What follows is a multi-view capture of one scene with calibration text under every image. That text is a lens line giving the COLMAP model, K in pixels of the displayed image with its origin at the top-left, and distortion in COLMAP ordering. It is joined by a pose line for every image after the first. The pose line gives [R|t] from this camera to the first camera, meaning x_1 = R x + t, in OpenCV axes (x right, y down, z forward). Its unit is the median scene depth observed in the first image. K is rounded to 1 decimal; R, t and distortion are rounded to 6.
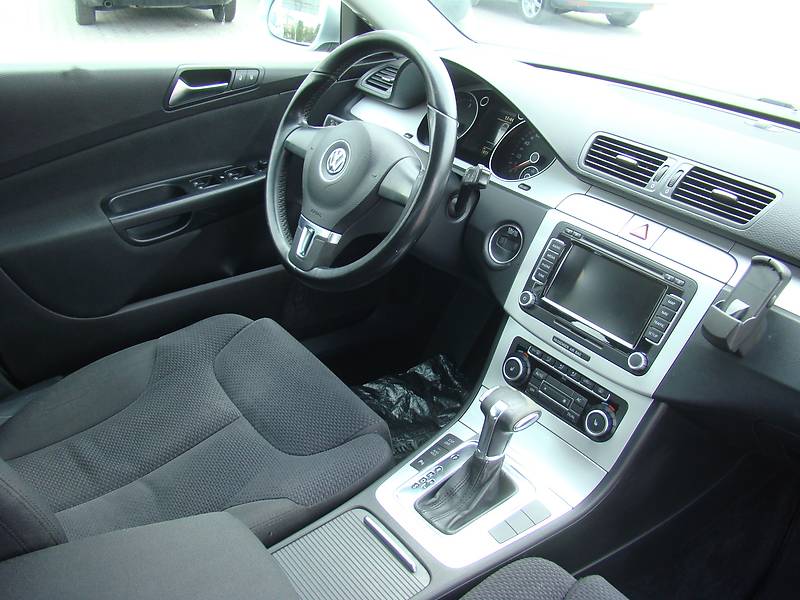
lens RADIAL K [[748.8, 0, 400.0], [0, 748.8, 300.0], [0, 0, 1]] dist [-0.164538, 0.096391]
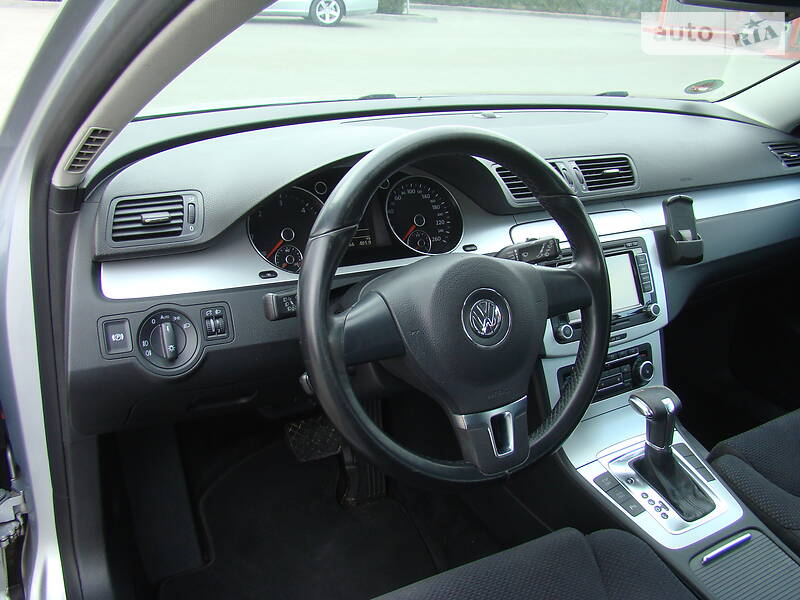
lens RADIAL K [[748.8, 0, 400.0], [0, 748.8, 300.0], [0, 0, 1]] dist [-0.164538, 0.096391]
pose [[0.128655, -0.466949, 0.874875, -0.790071], [0.406053, 0.829668, 0.383108, -0.558721], [-0.904748, 0.305957, 0.296347, 0.926943]]
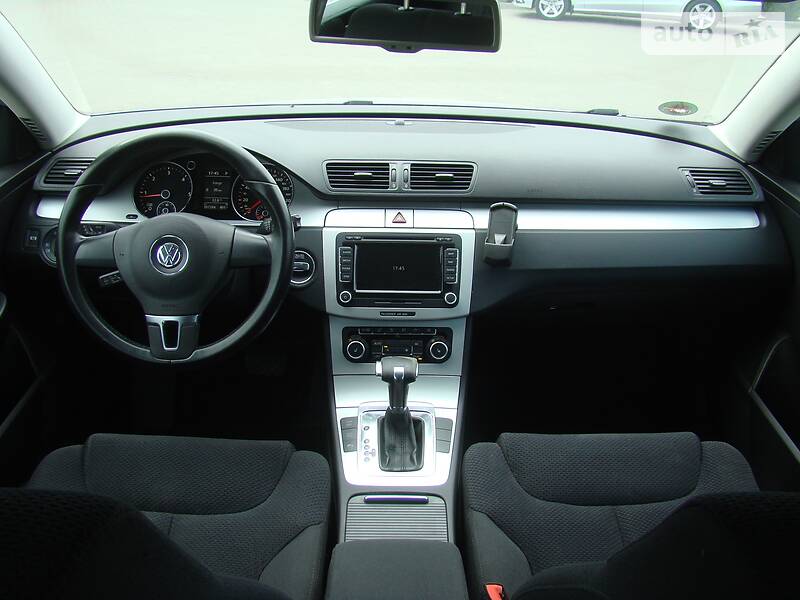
lens RADIAL K [[748.8, 0, 400.0], [0, 748.8, 300.0], [0, 0, 1]] dist [-0.164538, 0.096391]
pose [[0.603593, -0.400832, 0.689210, -0.713280], [0.386317, 0.903218, 0.186968, -0.215168], [-0.697449, 0.153401, 0.700024, 0.012440]]
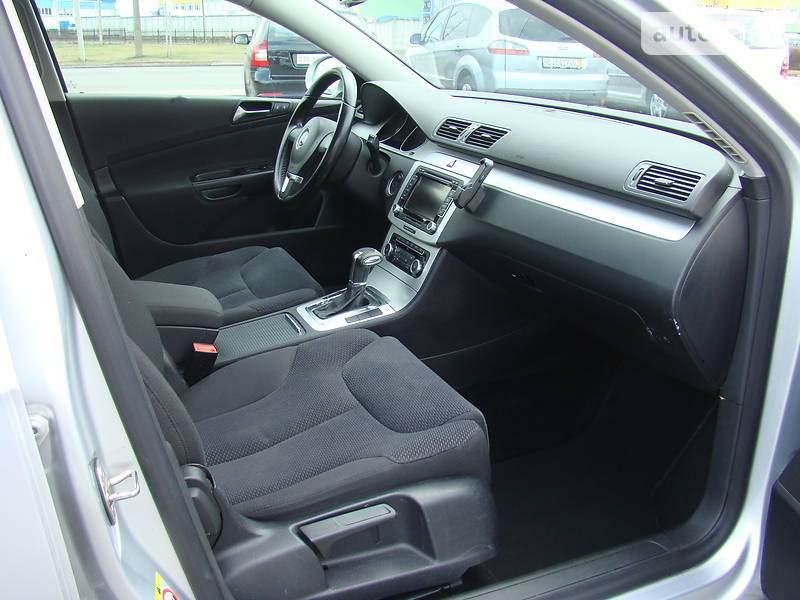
lens RADIAL K [[748.8, 0, 400.0], [0, 748.8, 300.0], [0, 0, 1]] dist [-0.164538, 0.096391]
pose [[0.975610, 0.030855, -0.217331, 0.589641], [-0.061768, 0.988655, -0.136918, 0.467070], [0.210641, 0.147003, 0.966447, -0.675439]]
